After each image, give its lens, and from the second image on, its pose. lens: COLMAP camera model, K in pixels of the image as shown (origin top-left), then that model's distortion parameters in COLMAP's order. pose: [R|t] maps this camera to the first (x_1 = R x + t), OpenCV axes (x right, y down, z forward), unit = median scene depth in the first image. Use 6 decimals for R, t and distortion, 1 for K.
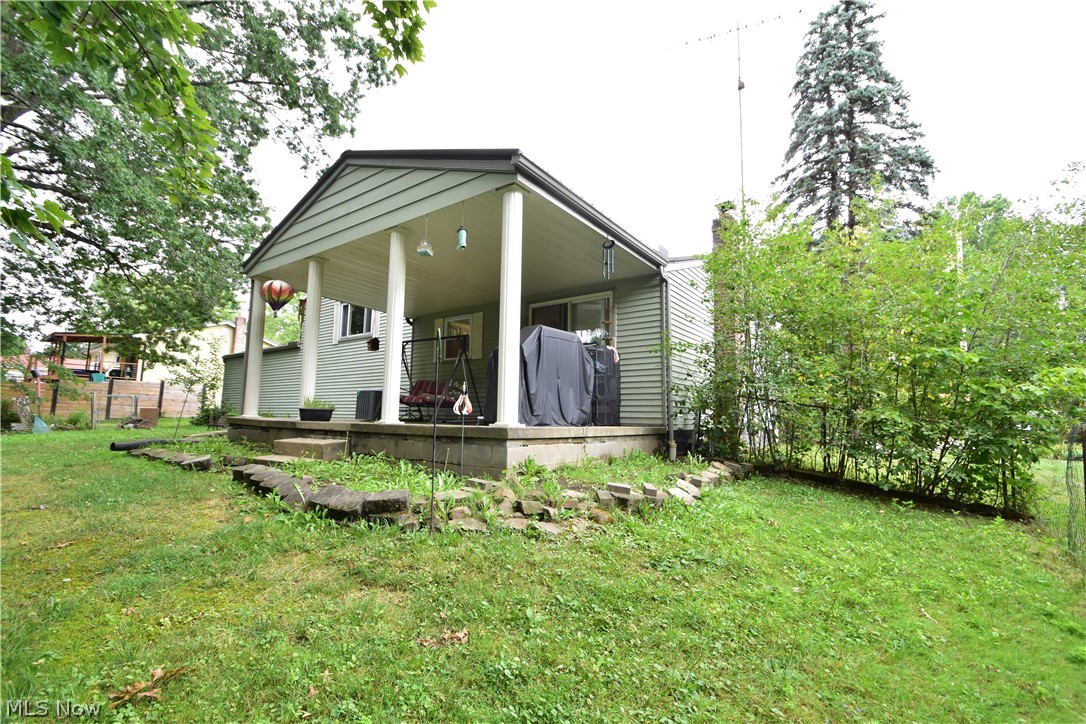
lens RADIAL K [[488.1, 0, 536.7], [0, 488.1, 356.9], [0, 0, 1]] dist [0.011947, -0.000290]
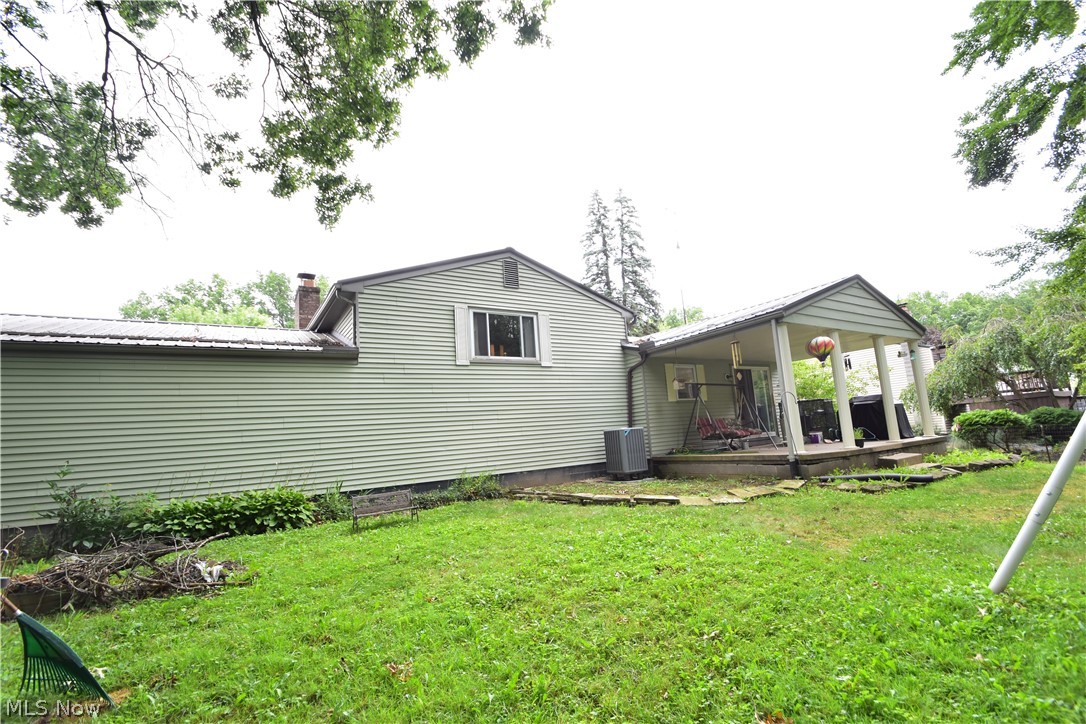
lens RADIAL K [[488.1, 0, 536.7], [0, 488.1, 356.9], [0, 0, 1]] dist [0.011947, -0.000290]
pose [[0.337923, 0.107881, 0.934970, -1.380101], [-0.049849, 0.994066, -0.096683, 0.033356], [-0.939853, -0.013936, 0.341296, 0.903241]]
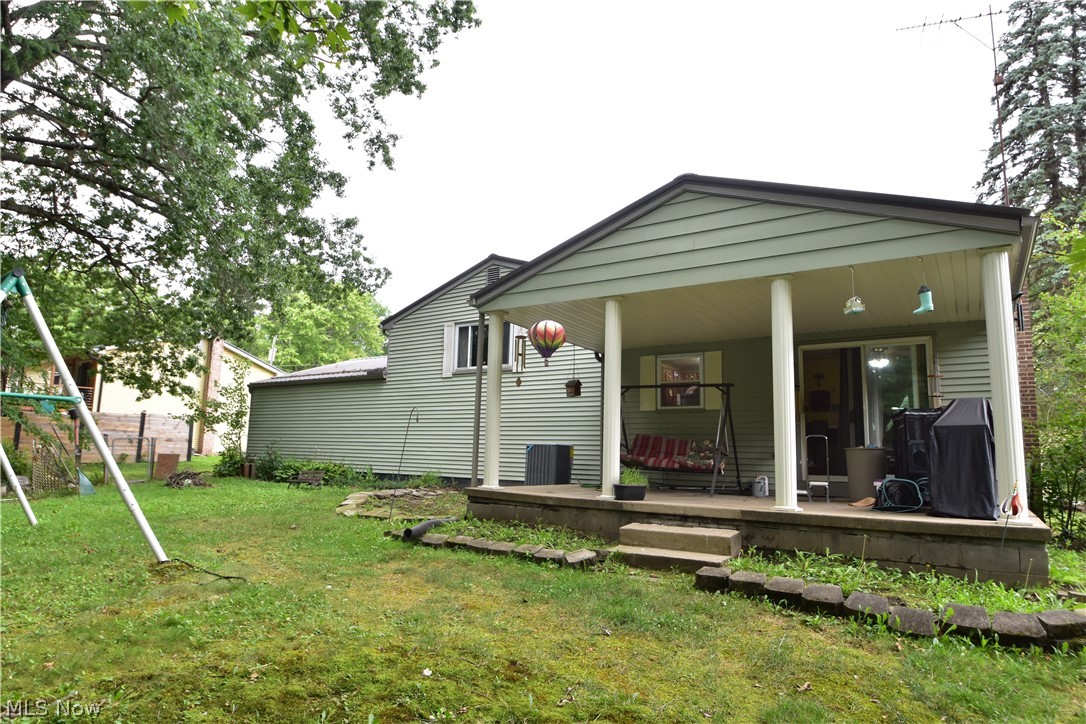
lens RADIAL K [[657.1, 0, 543.0], [0, 657.1, 362.0], [0, 0, 1]] dist [-0.017791, -0.001322]
pose [[0.998621, 0.012480, 0.050985, -0.424713], [-0.012025, 0.999885, -0.009230, -0.055973], [-0.051095, 0.008605, 0.998657, -0.054880]]
